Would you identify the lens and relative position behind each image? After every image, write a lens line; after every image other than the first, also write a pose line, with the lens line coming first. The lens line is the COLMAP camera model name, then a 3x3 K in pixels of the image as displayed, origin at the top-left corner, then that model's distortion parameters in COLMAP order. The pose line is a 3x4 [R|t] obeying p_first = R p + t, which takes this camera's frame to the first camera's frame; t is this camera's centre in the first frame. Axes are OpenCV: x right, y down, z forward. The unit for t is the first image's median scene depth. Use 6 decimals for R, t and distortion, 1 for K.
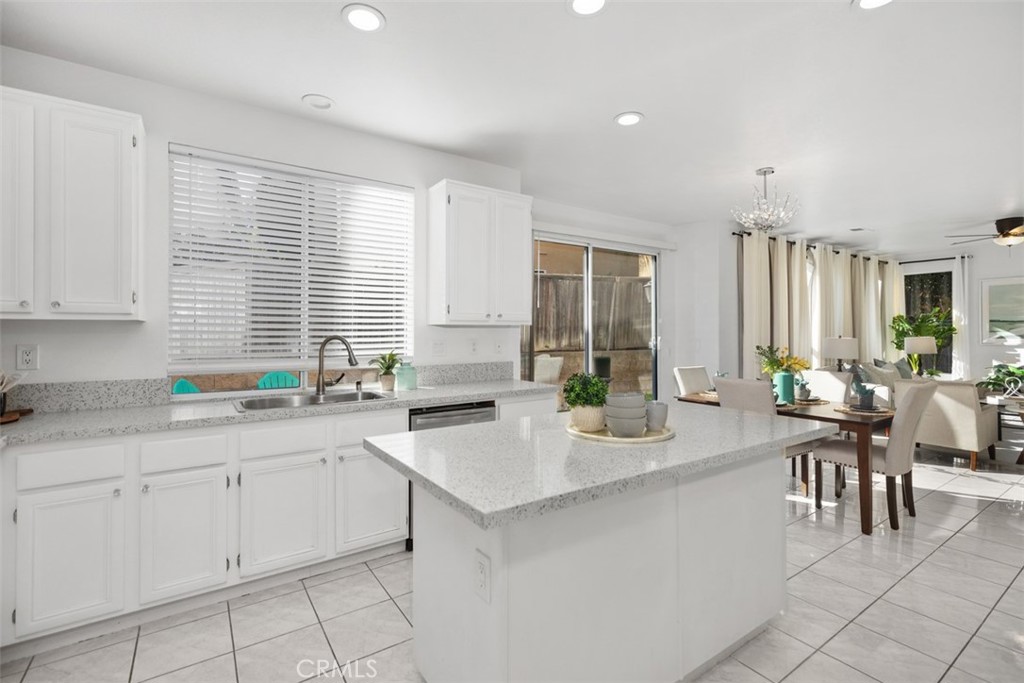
lens RADIAL K [[462.1, 0, 510.3], [0, 462.1, 339.2], [0, 0, 1]] dist [0.005850, 0.000228]
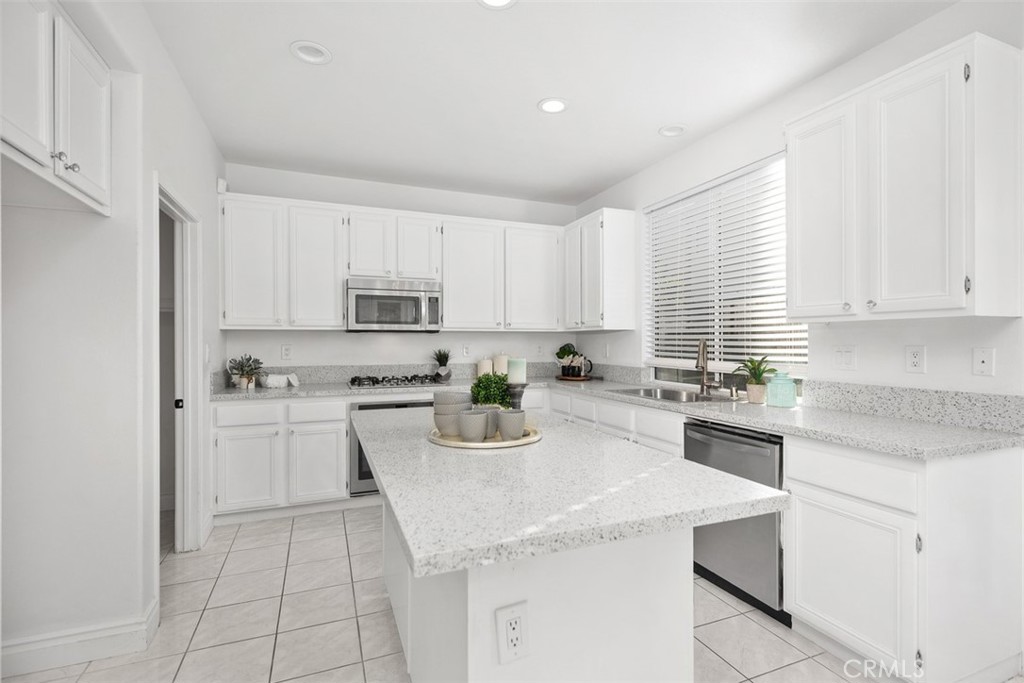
lens RADIAL K [[462.1, 0, 508.0], [0, 462.1, 342.2], [0, 0, 1]] dist [0.005850, 0.000228]
pose [[-0.209477, 0.014435, -0.977707, 0.597669], [0.006903, 0.999888, 0.013284, -0.011984], [0.977789, -0.003966, -0.209553, 0.726694]]
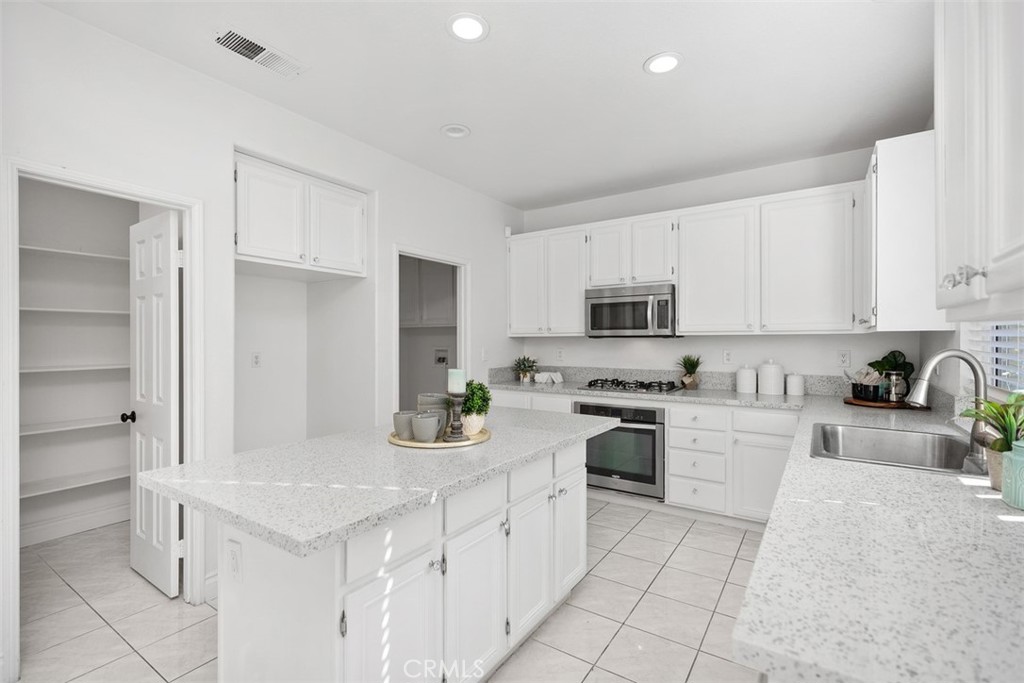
lens RADIAL K [[462.1, 0, 515.8], [0, 462.1, 338.7], [0, 0, 1]] dist [0.005850, 0.000228]
pose [[-0.924286, 0.004826, -0.381671, 0.224878], [0.009550, 0.999899, -0.010484, -0.010563], [0.381582, -0.013335, -0.924239, 1.197806]]
